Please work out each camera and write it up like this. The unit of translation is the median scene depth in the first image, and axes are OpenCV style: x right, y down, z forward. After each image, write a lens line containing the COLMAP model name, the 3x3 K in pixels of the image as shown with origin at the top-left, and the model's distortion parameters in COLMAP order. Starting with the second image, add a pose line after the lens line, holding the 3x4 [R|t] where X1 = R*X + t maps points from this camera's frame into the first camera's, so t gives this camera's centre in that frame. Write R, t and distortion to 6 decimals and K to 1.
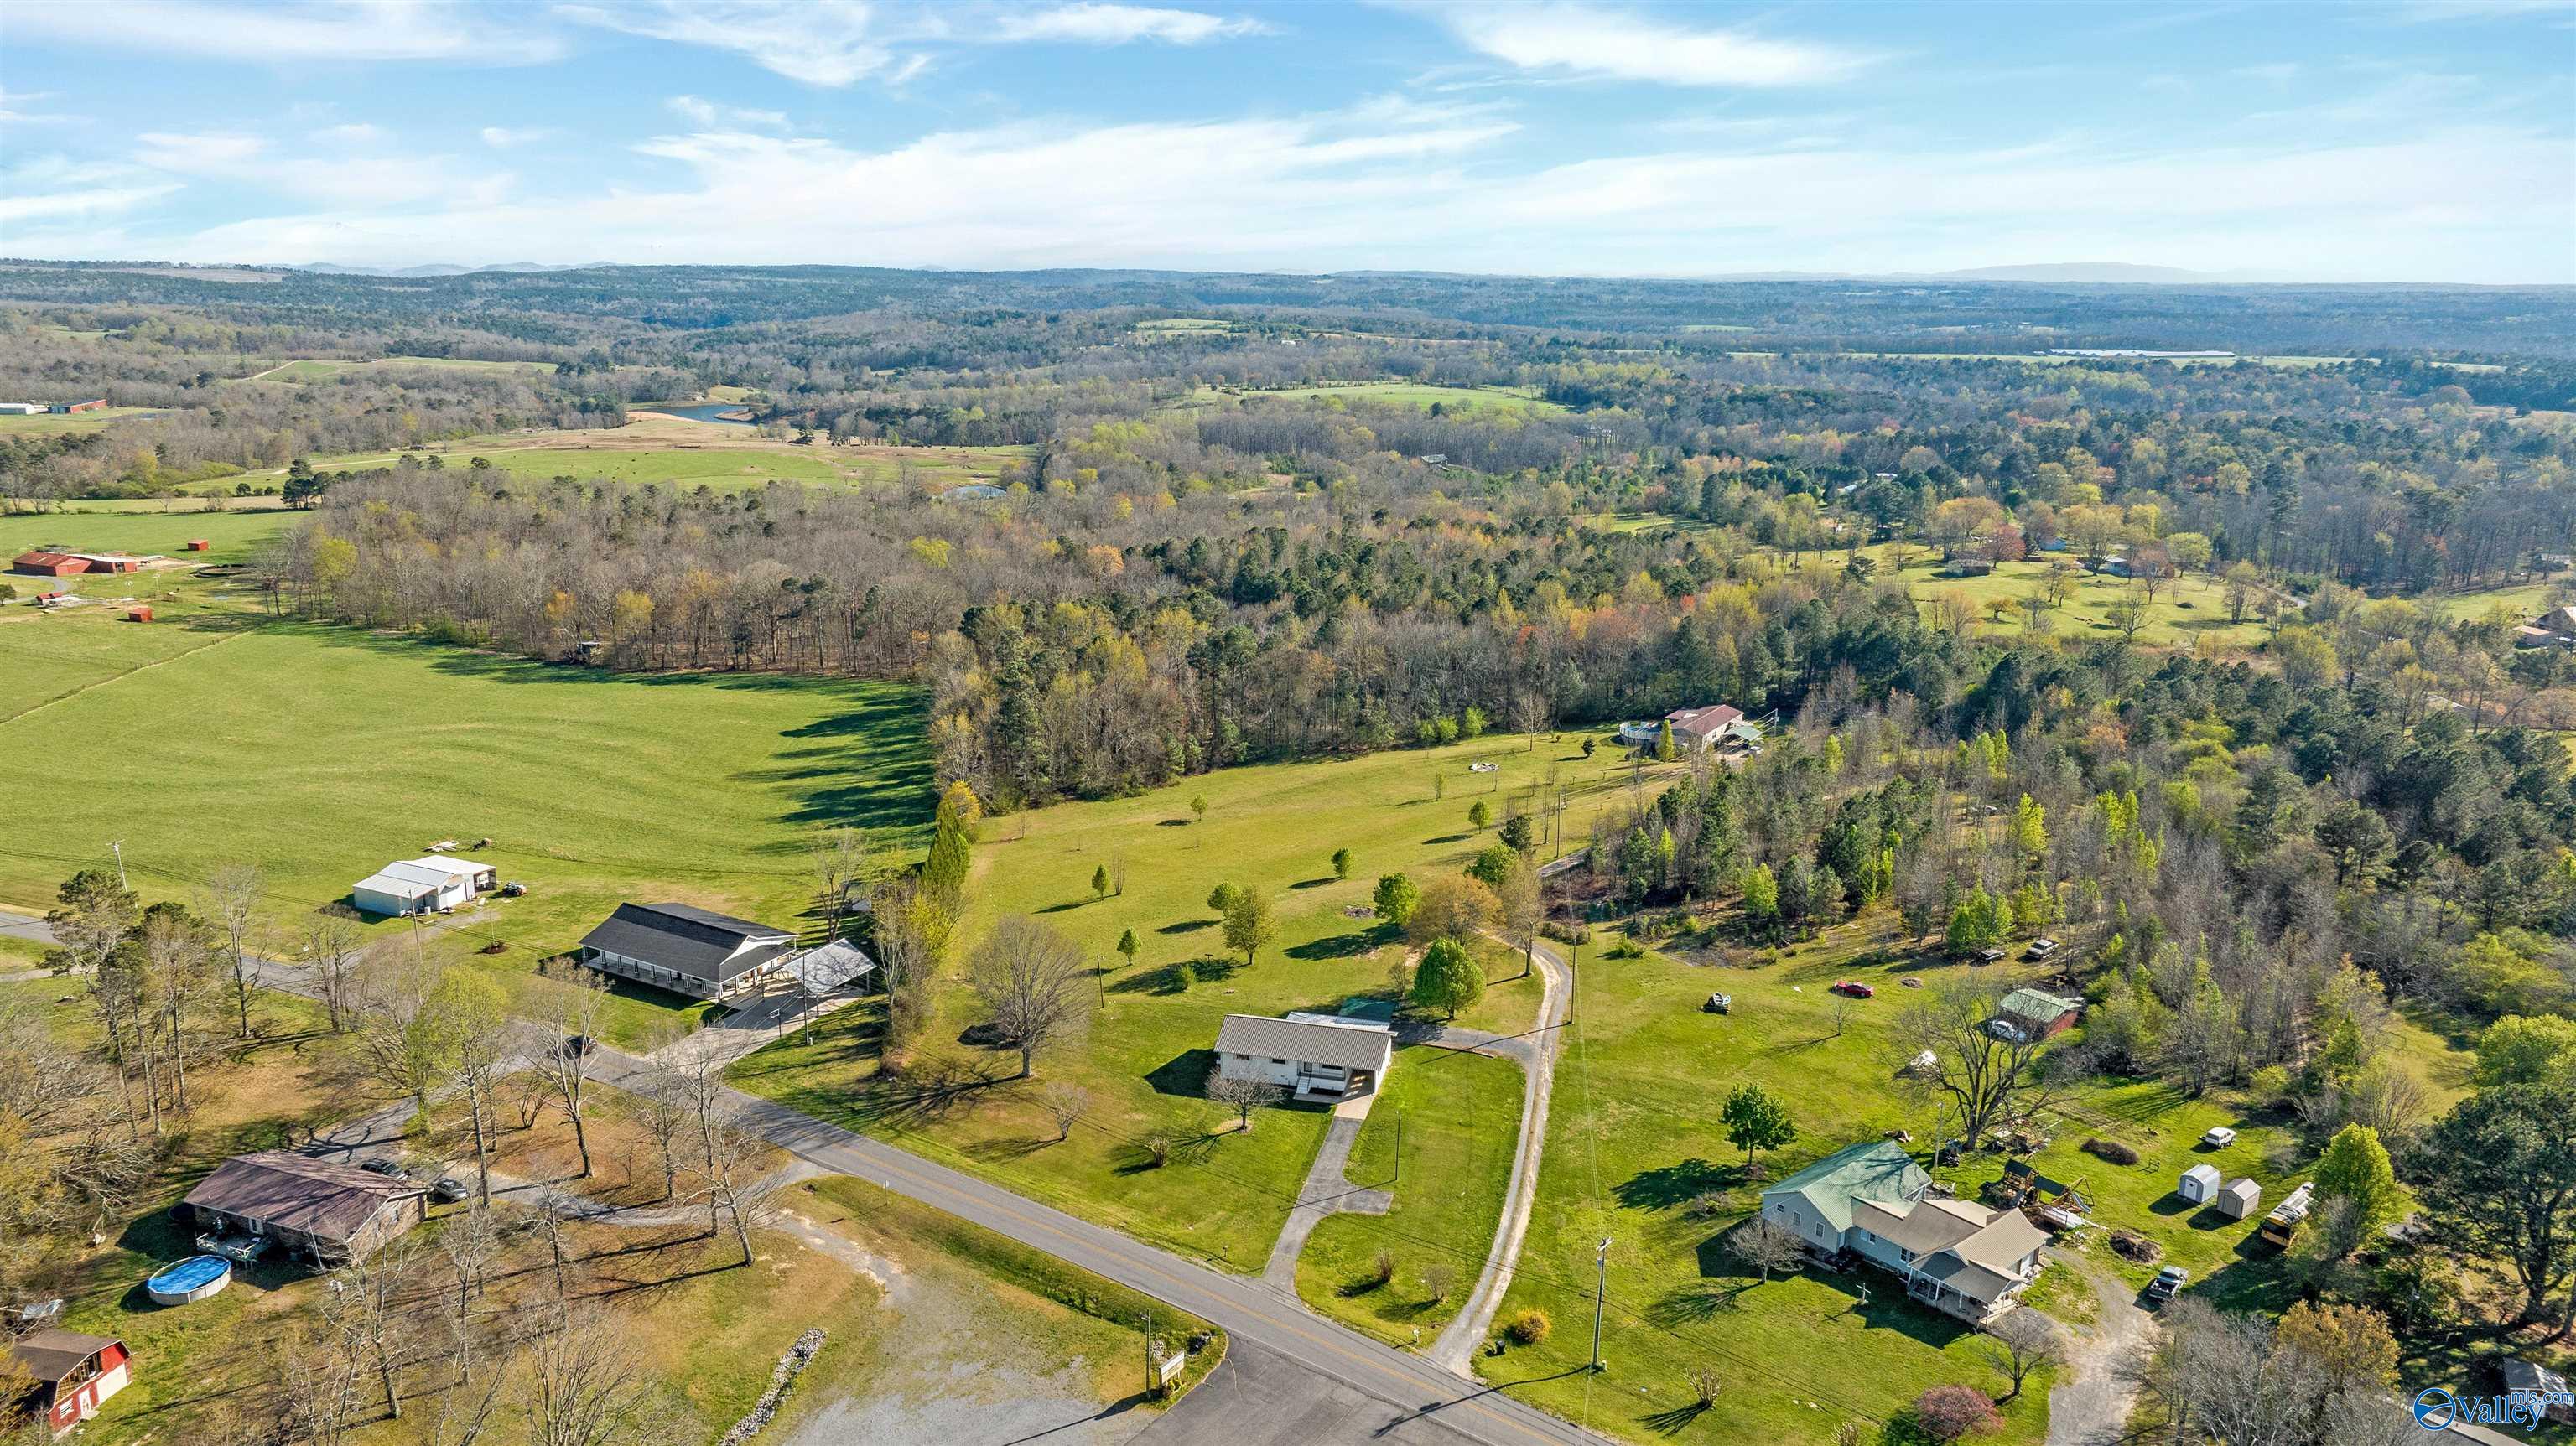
lens RADIAL K [[1810.7, 0, 1288.0], [0, 1810.7, 723.0], [0, 0, 1]] dist [-0.015507, -0.004783]
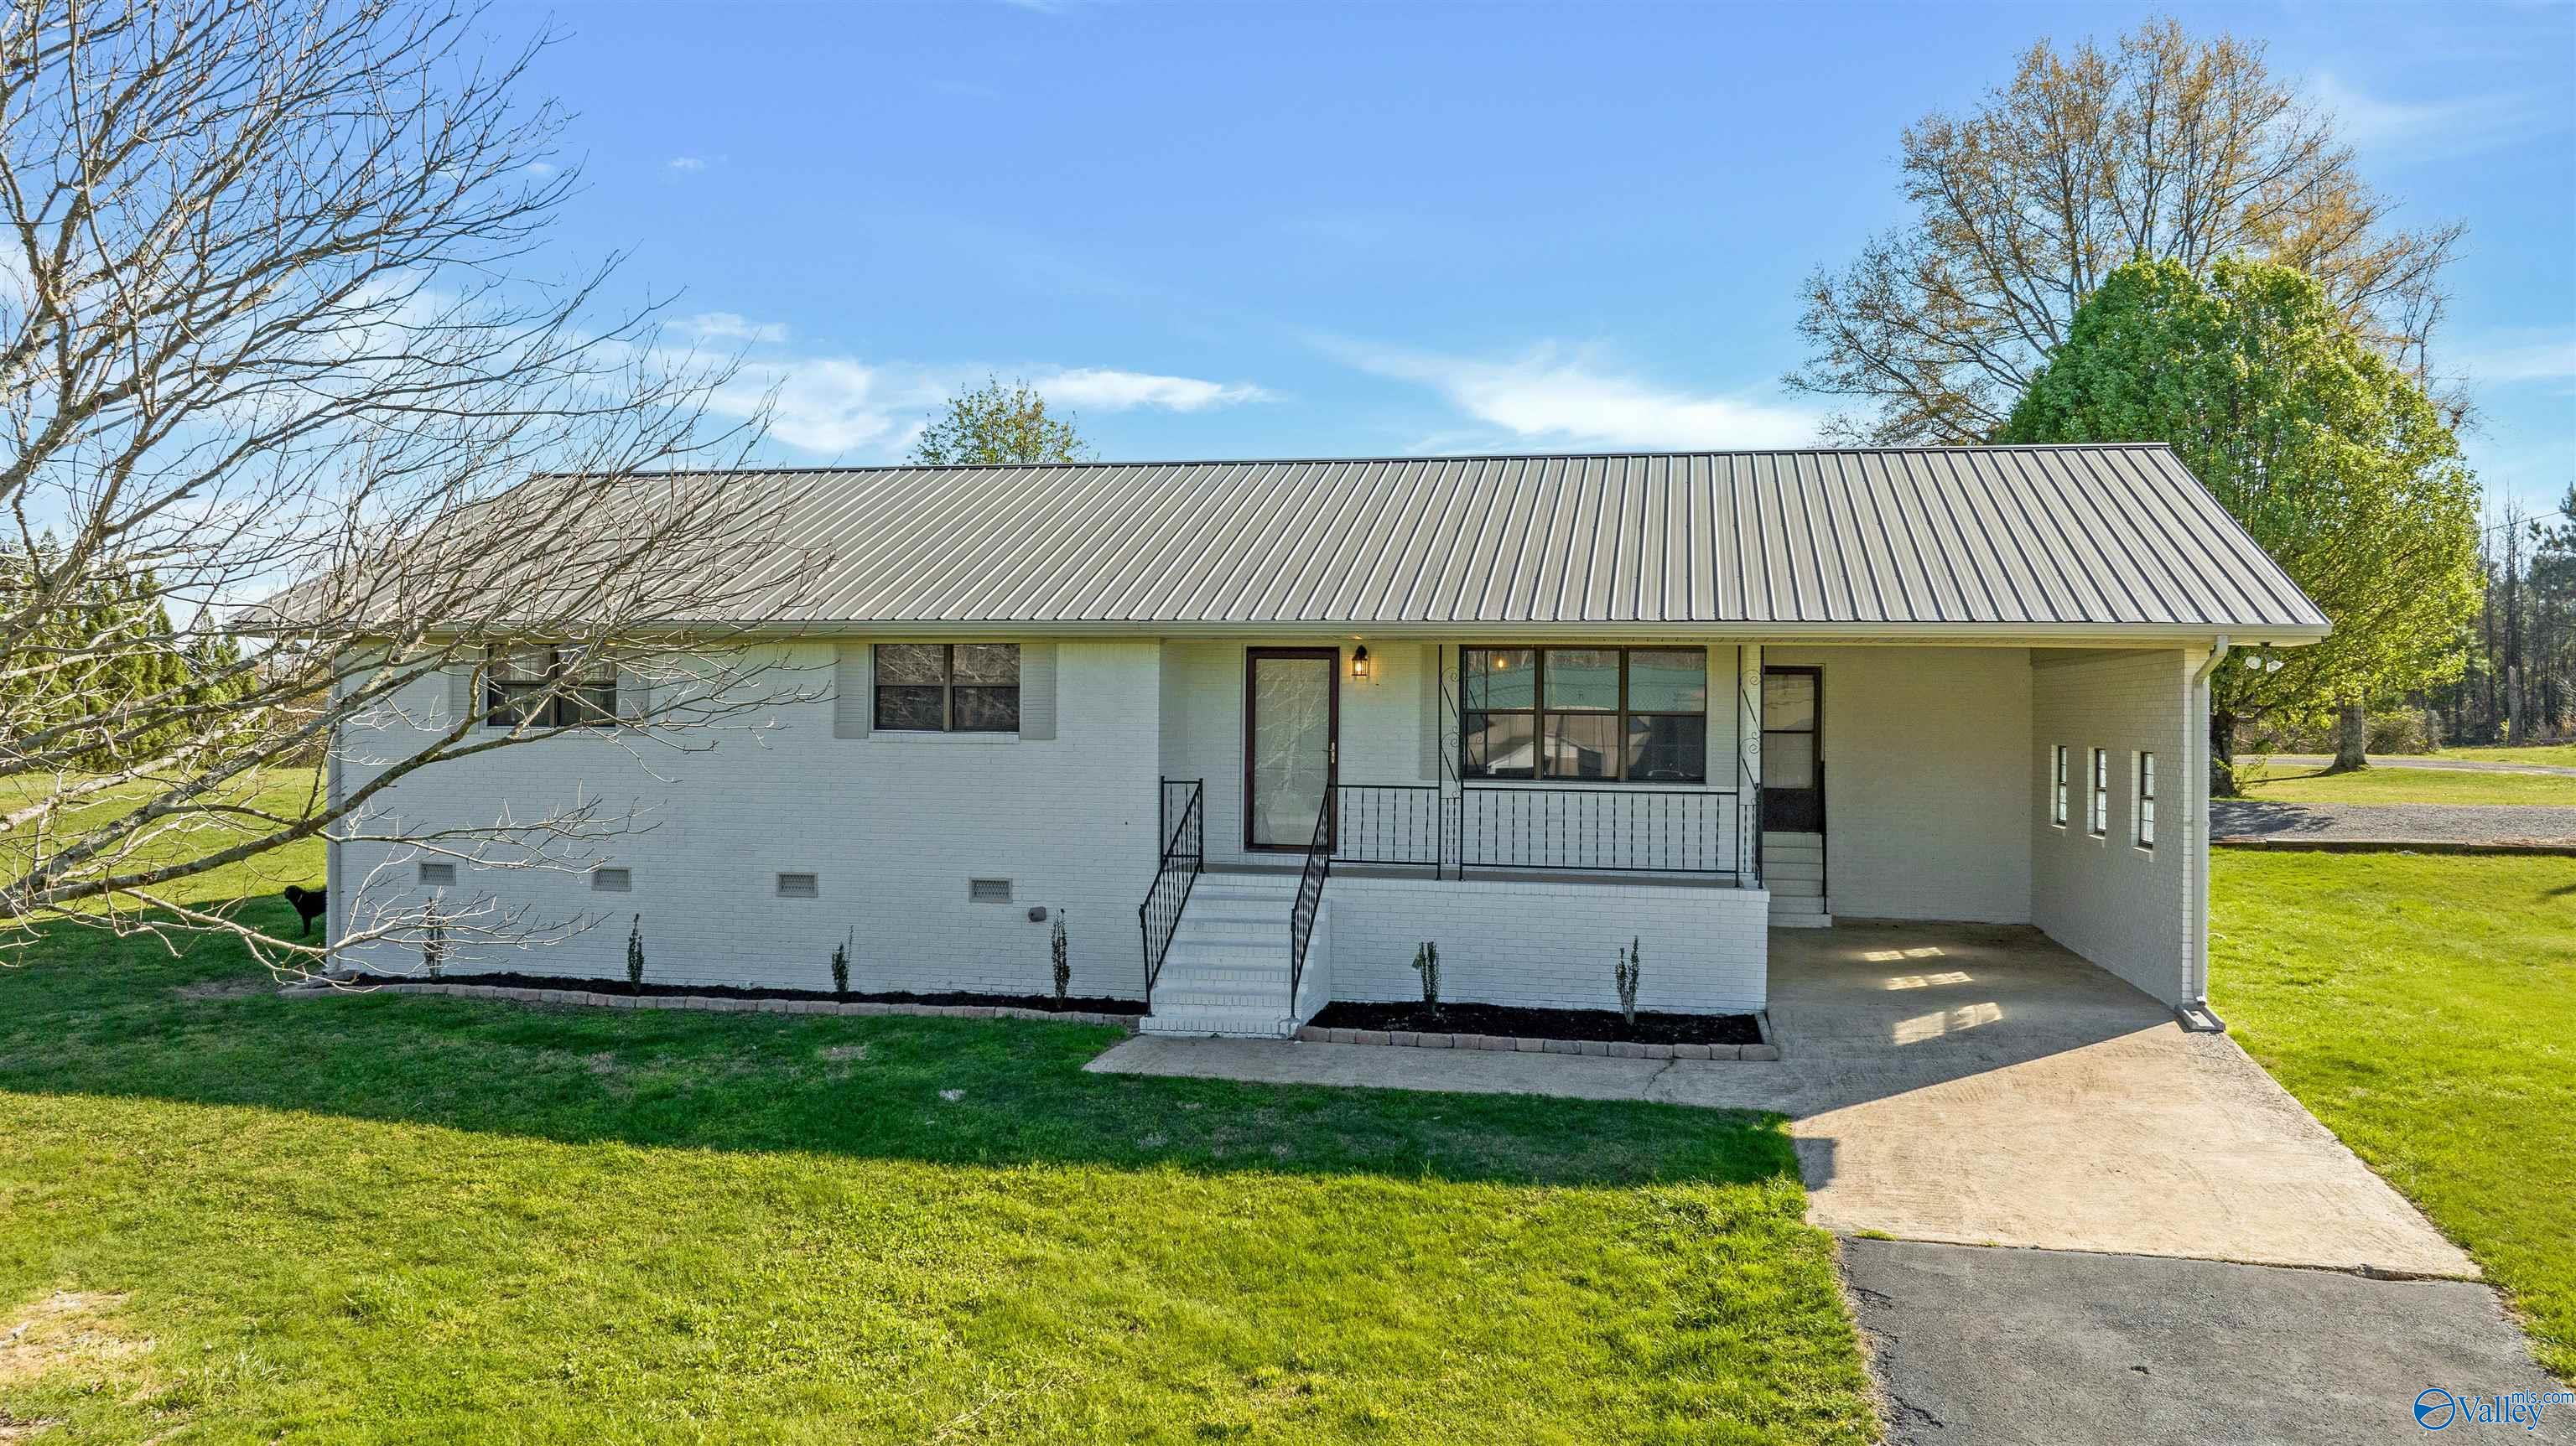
lens RADIAL K [[1815.5, 0, 1288.4], [0, 1815.5, 716.5], [0, 0, 1]] dist [-0.023930, 0.002715]
pose [[0.999567, -0.002985, 0.029287, 0.007682], [0.010429, 0.966238, -0.257441, 0.193882], [-0.027529, 0.257635, 0.965850, 0.849666]]
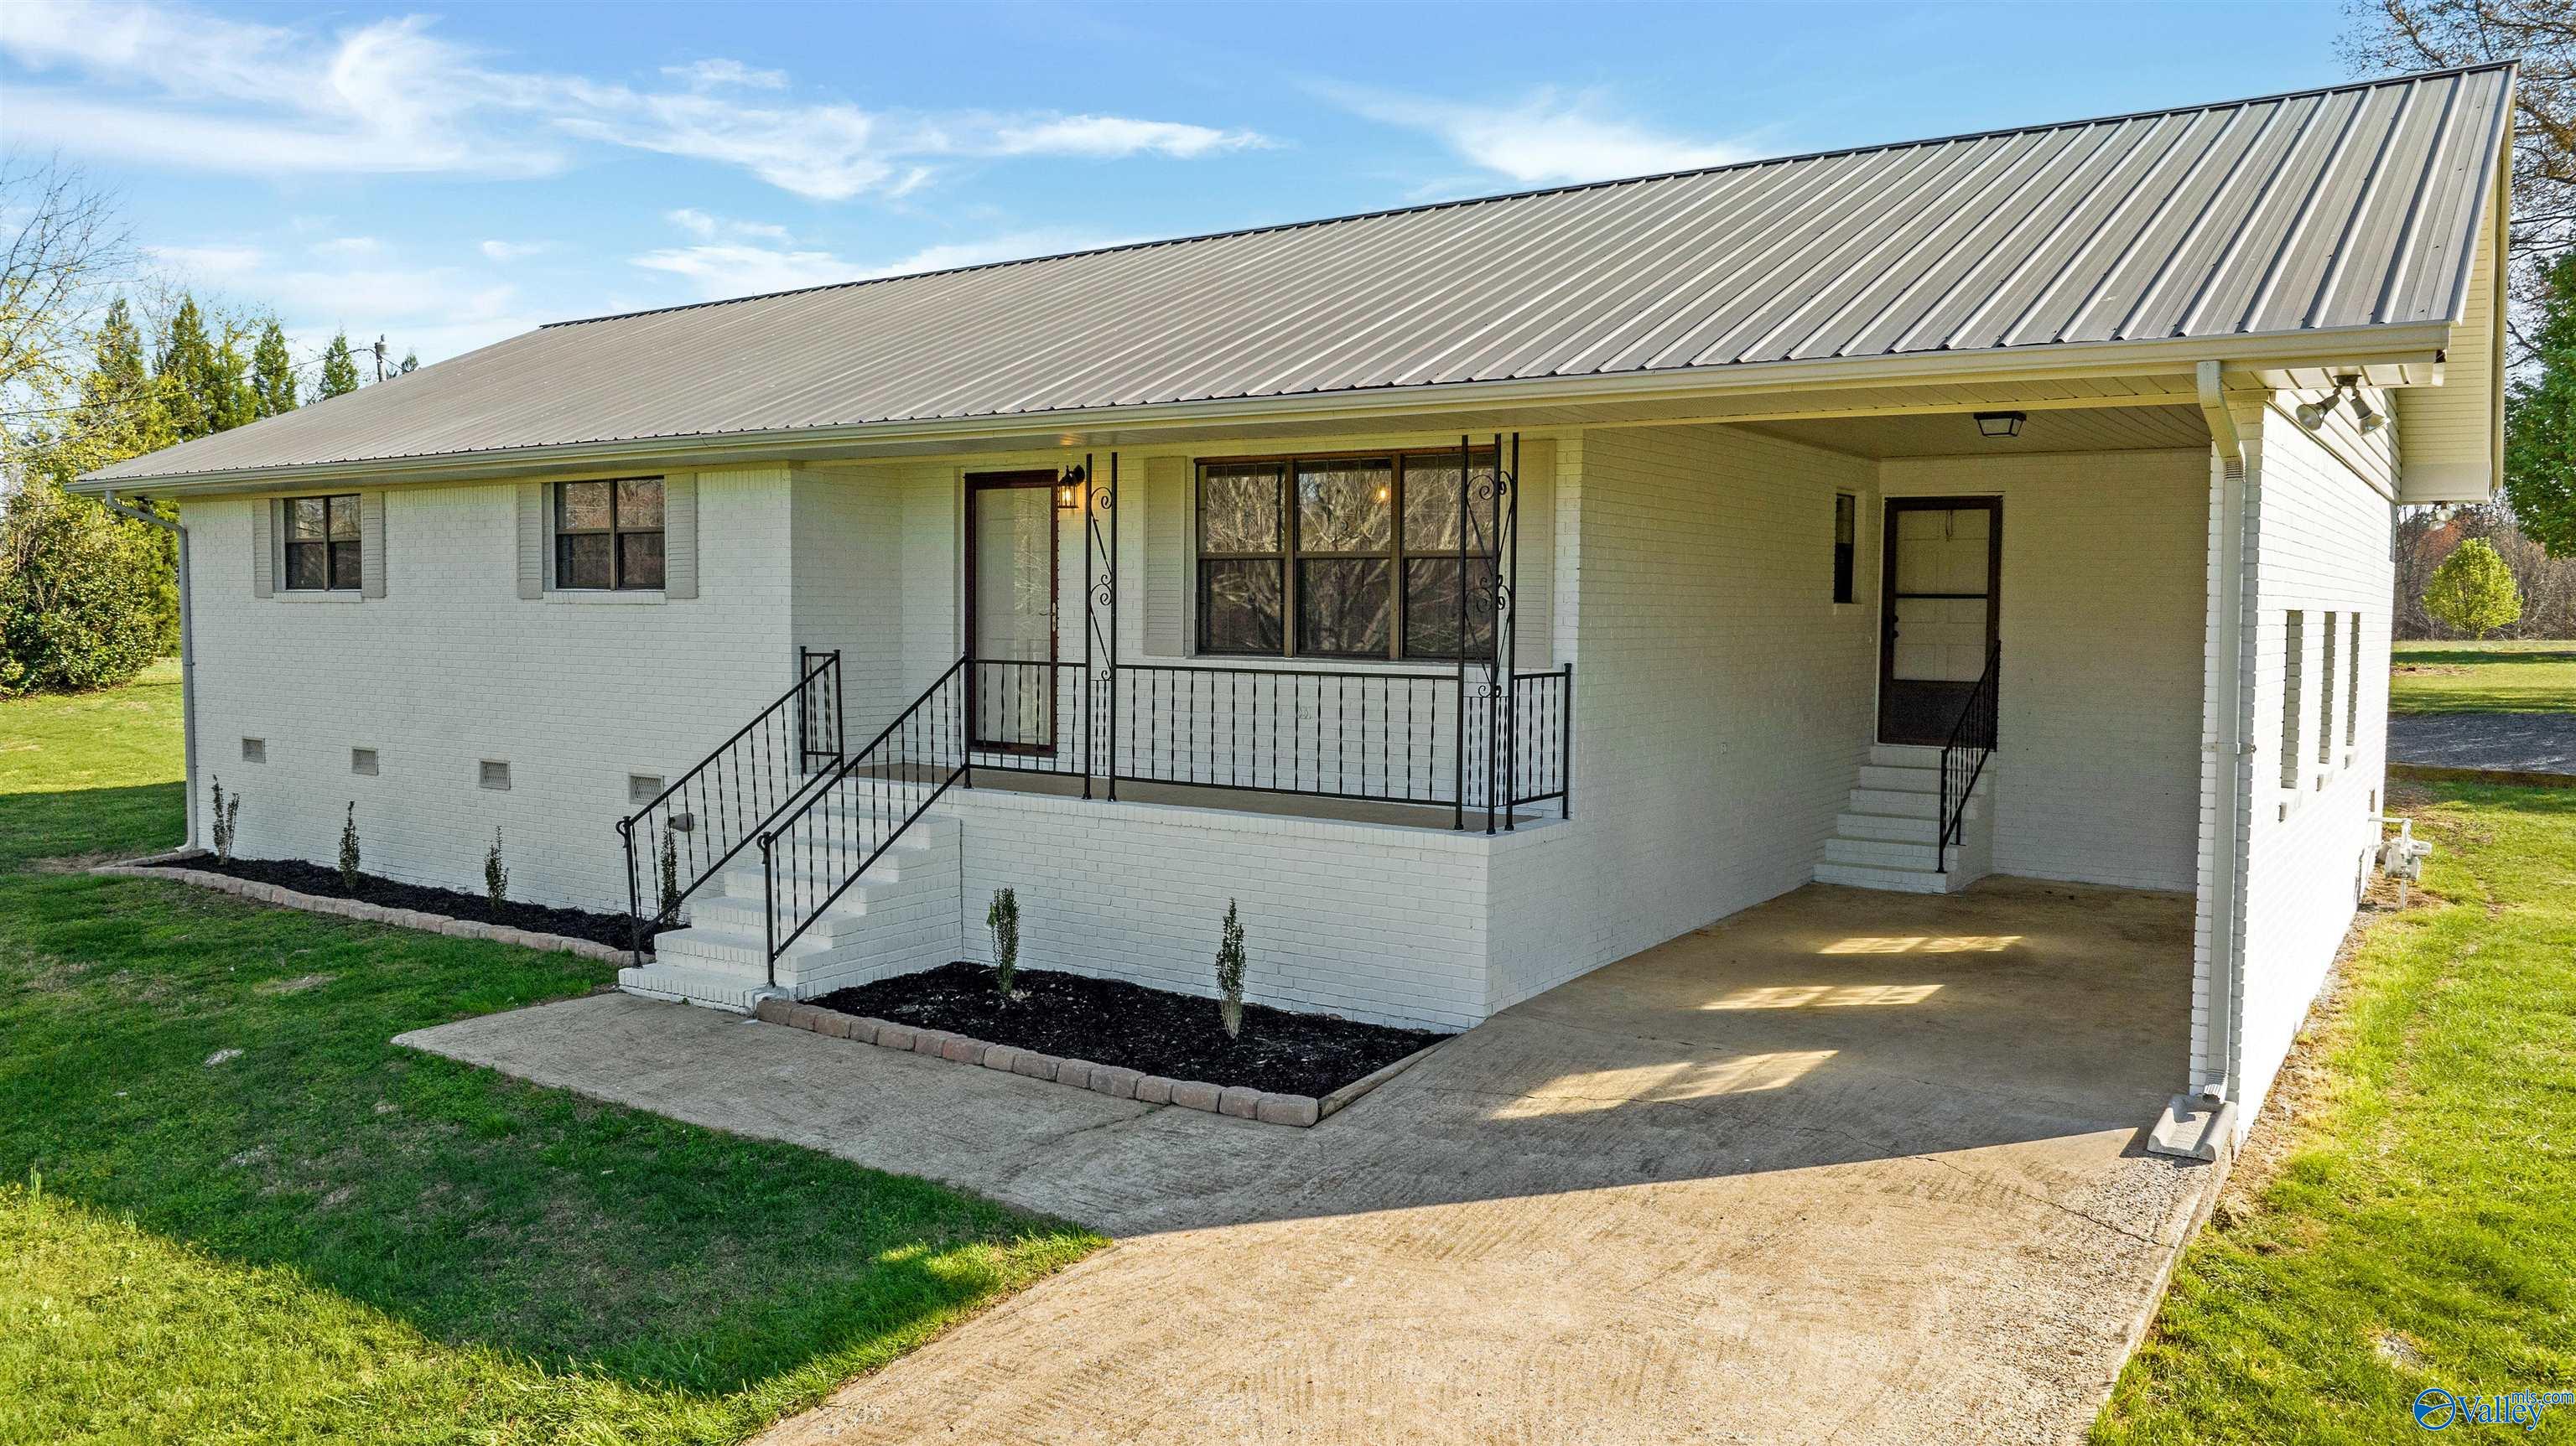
lens RADIAL K [[1820.8, 0, 1290.5], [0, 1820.8, 715.7], [0, 0, 1]] dist [-0.046282, 0.055276]
pose [[0.935199, 0.016677, -0.353730, 0.039361], [-0.088298, 0.978323, -0.187319, 0.188110], [0.342938, 0.206414, 0.916399, 0.877473]]
